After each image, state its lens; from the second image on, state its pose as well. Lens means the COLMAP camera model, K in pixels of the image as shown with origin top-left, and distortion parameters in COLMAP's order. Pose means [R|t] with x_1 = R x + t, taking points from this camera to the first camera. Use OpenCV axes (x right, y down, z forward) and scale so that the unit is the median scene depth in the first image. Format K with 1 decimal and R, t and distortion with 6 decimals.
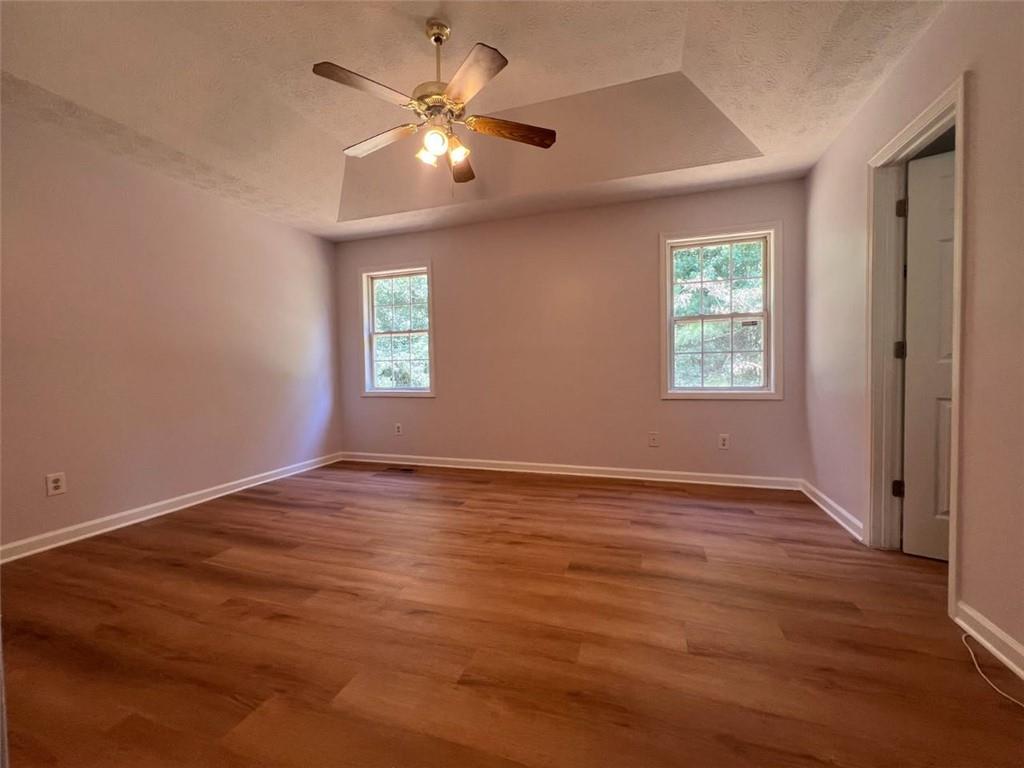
lens RADIAL K [[409.1, 0, 512.0], [0, 409.1, 384.0], [0, 0, 1]] dist [-0.002486, 0.000021]
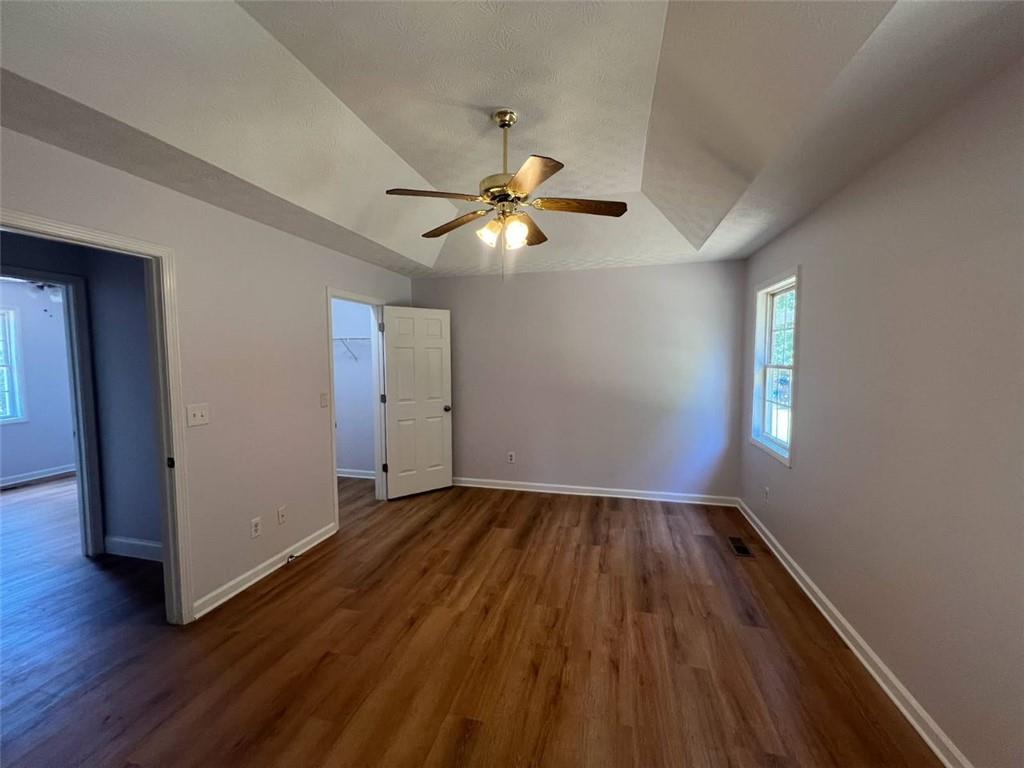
lens RADIAL K [[409.1, 0, 512.0], [0, 409.1, 384.0], [0, 0, 1]] dist [-0.002486, 0.000021]
pose [[0.071815, 0.083145, -0.993946, 0.671626], [-0.033653, 0.996154, 0.080899, -0.222903], [0.996850, 0.027639, 0.074337, 0.737893]]
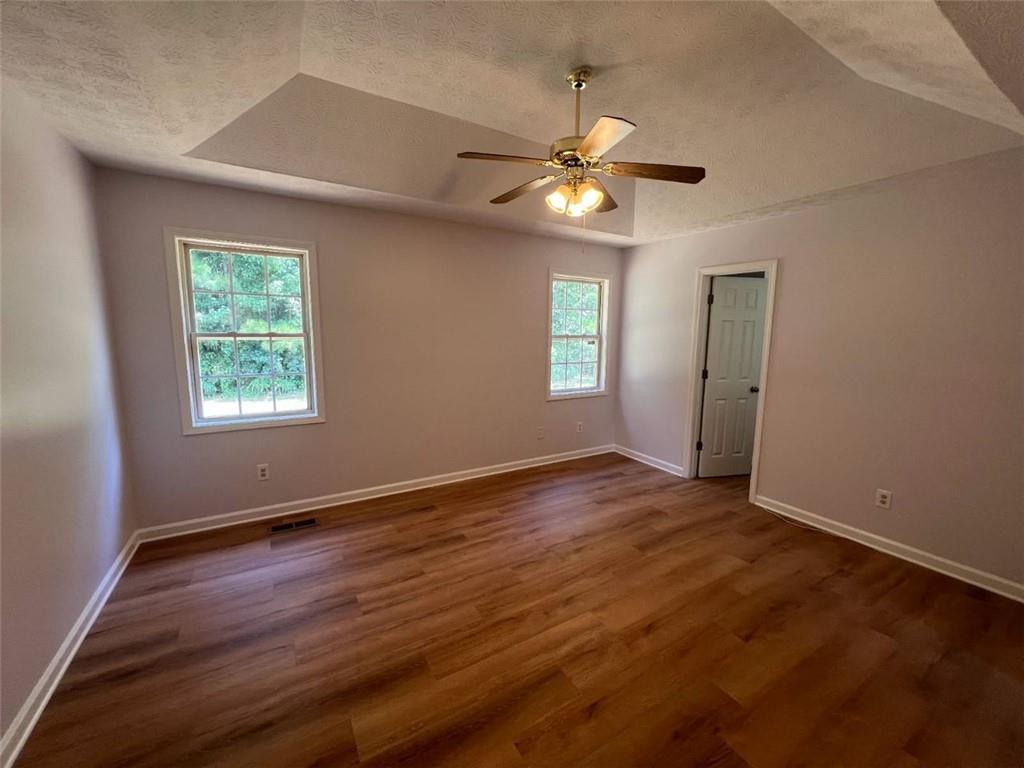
lens RADIAL K [[409.1, 0, 512.0], [0, 409.1, 384.0], [0, 0, 1]] dist [-0.002486, 0.000021]
pose [[0.650870, -0.076049, 0.755370, -0.826625], [0.004756, 0.995359, 0.096112, -0.173549], [-0.759174, -0.058964, 0.648211, 0.343259]]
